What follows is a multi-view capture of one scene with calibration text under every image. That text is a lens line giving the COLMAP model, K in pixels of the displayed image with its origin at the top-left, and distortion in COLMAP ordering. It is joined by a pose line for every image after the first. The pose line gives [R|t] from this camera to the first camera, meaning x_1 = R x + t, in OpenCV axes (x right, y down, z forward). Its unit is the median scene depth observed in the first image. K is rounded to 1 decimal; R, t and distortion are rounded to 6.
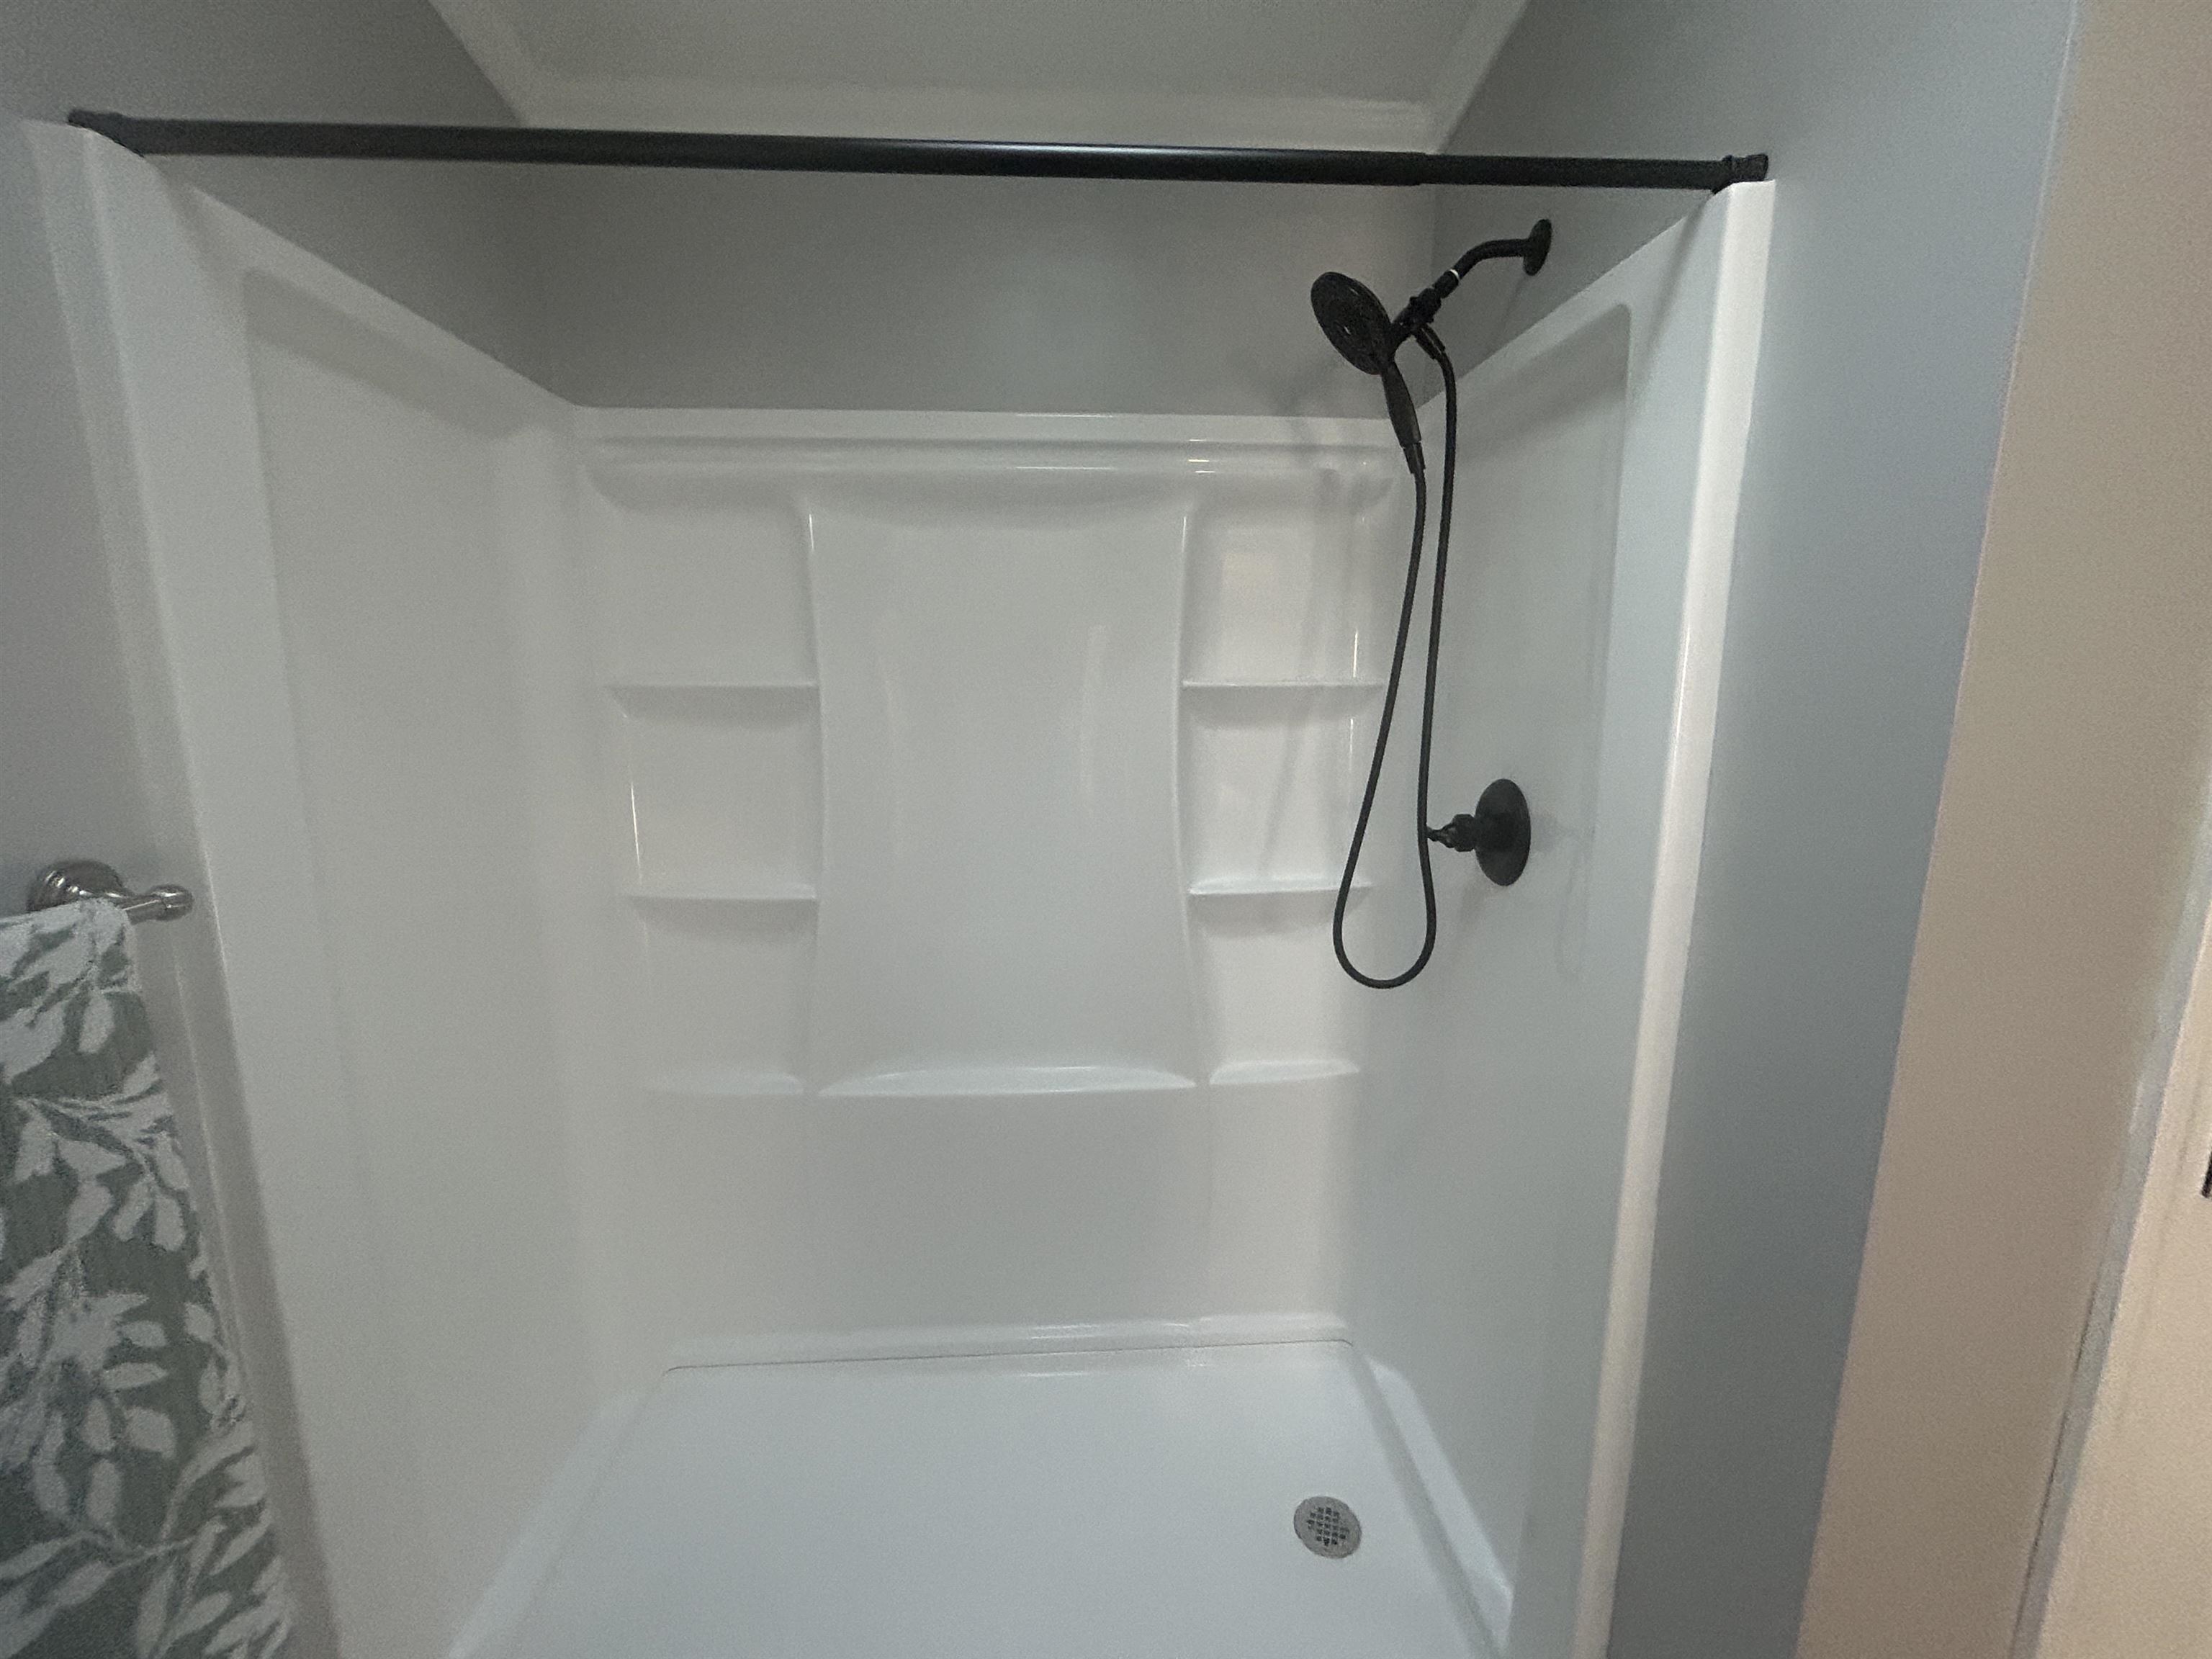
lens RADIAL K [[893.8, 0, 1102.5], [0, 893.8, 827.4], [0, 0, 1]] dist [-0.001077, 0.000194]
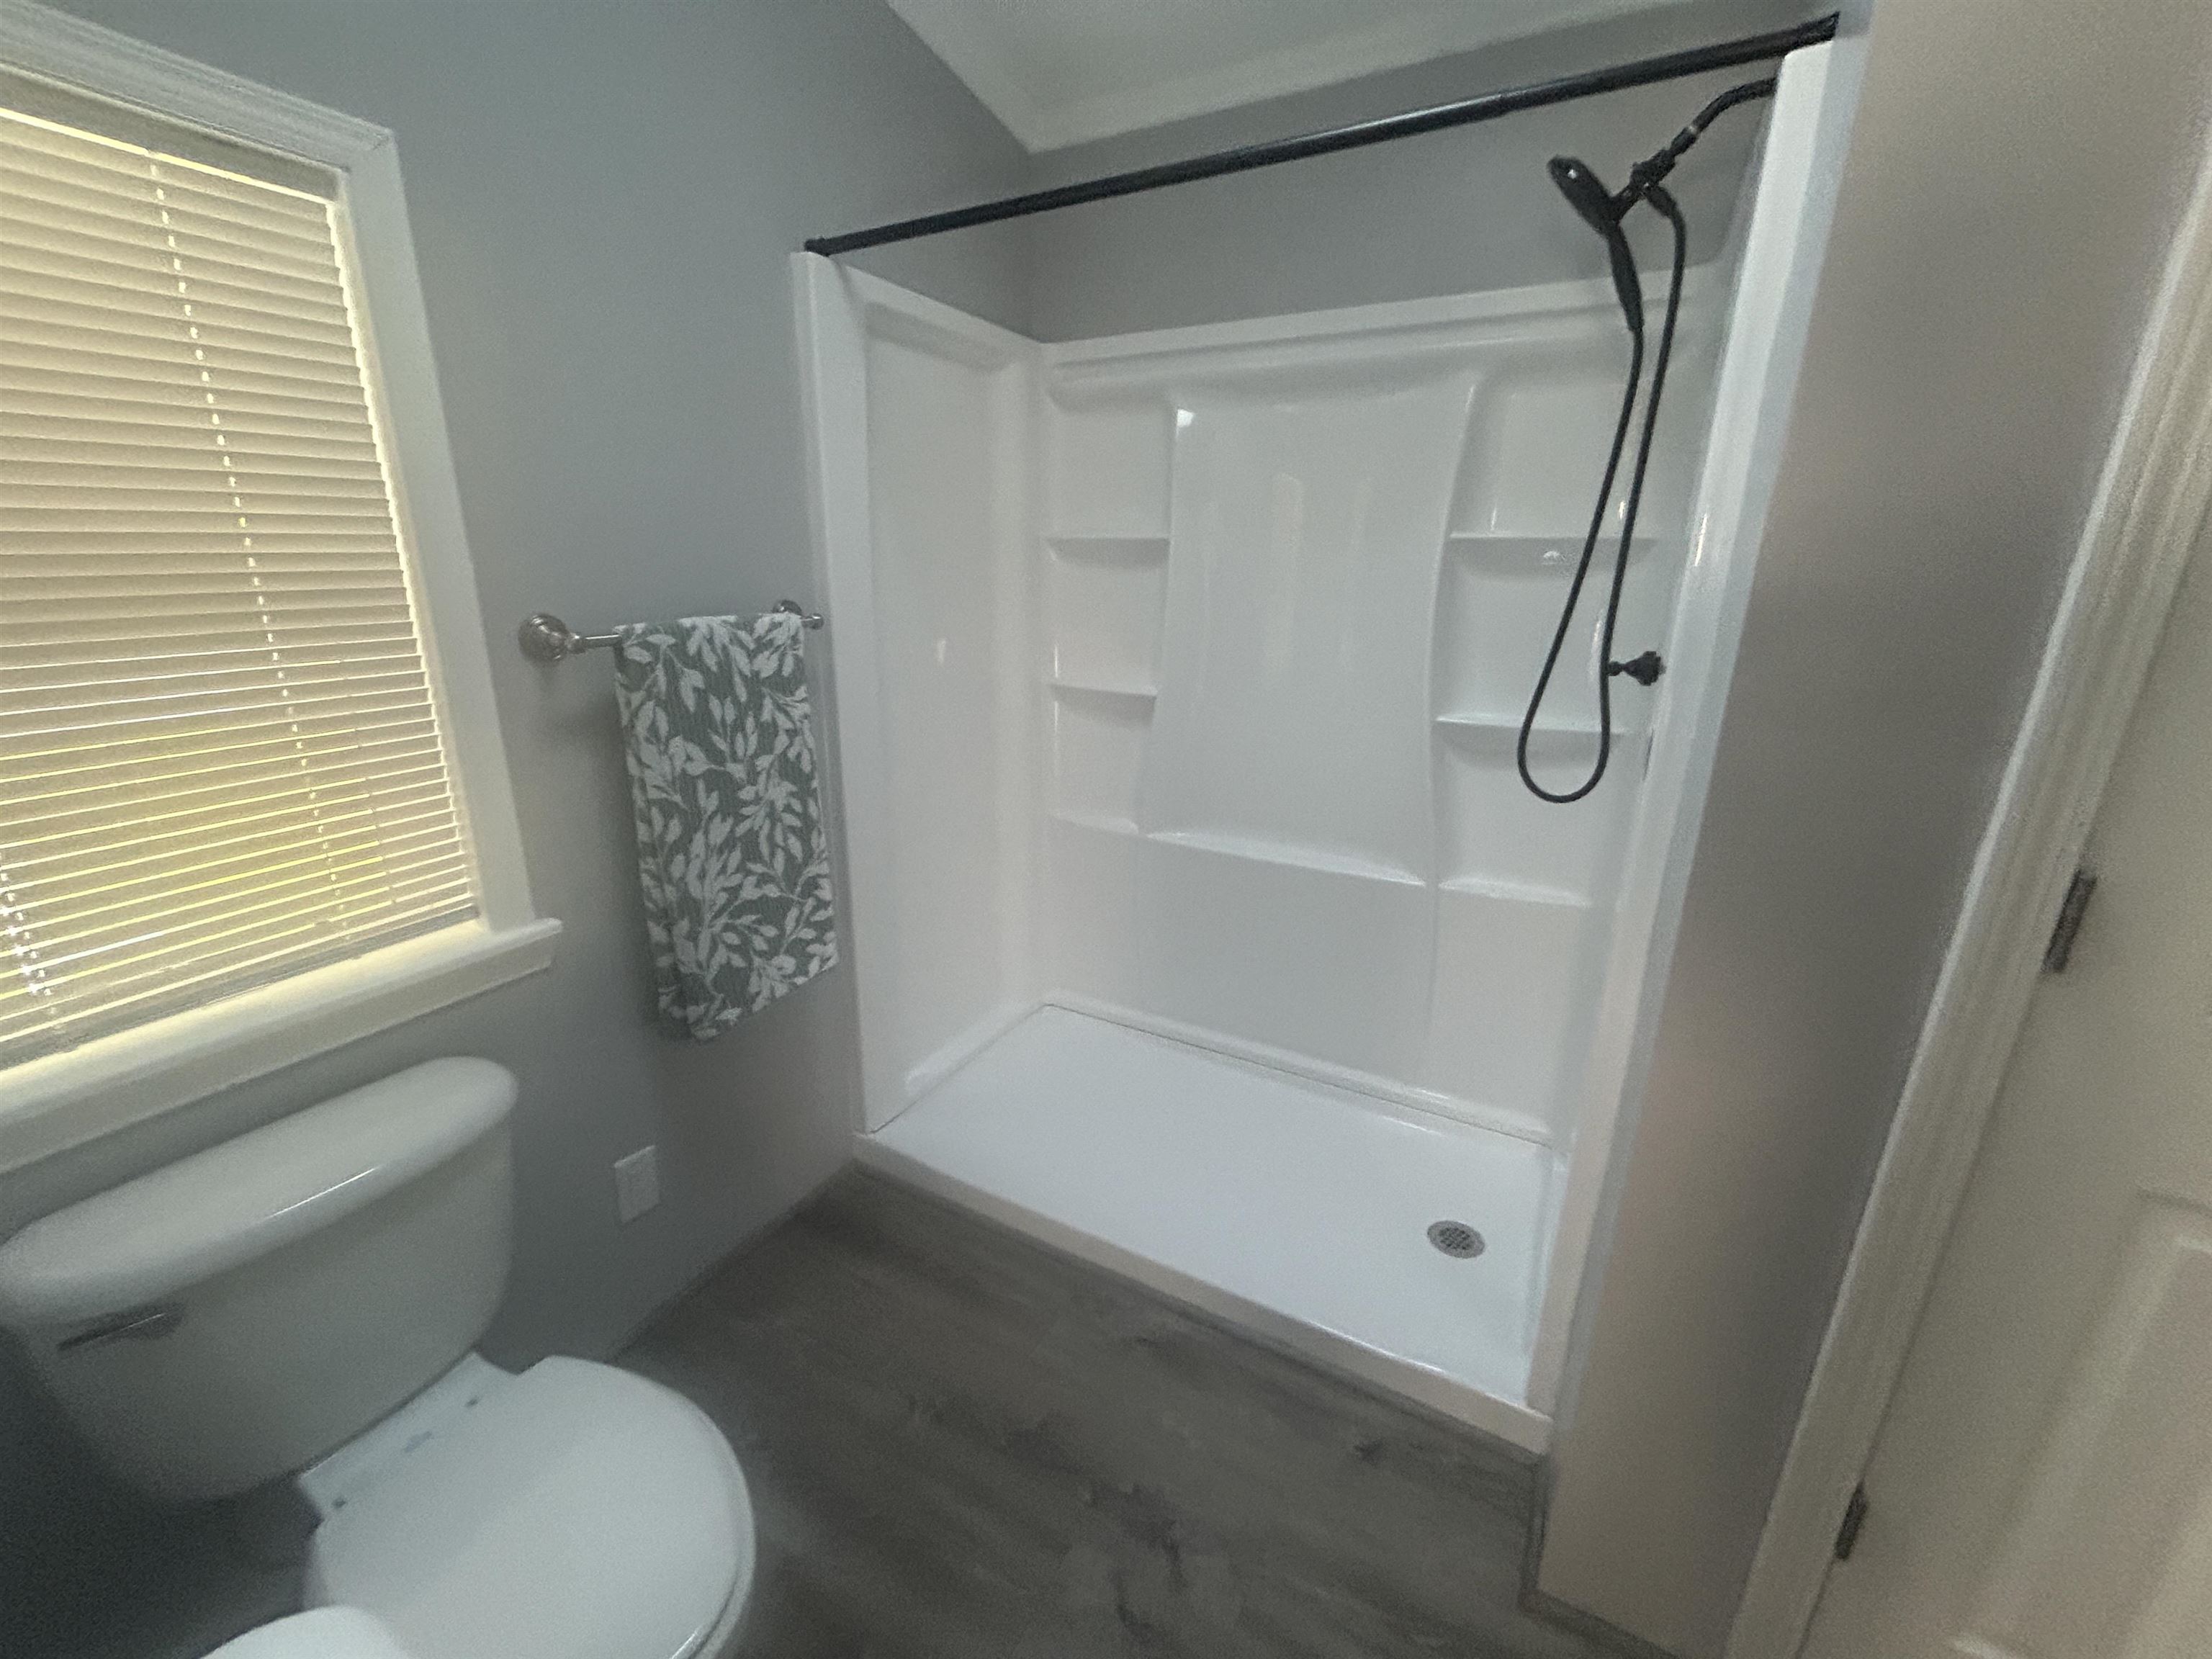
lens RADIAL K [[893.8, 0, 1102.5], [0, 893.8, 827.4], [0, 0, 1]] dist [-0.001077, 0.000194]
pose [[0.848294, 0.161251, -0.504376, 0.733173], [-0.103616, 0.984640, 0.140526, 0.201410], [0.519288, -0.066946, 0.851973, -0.531152]]
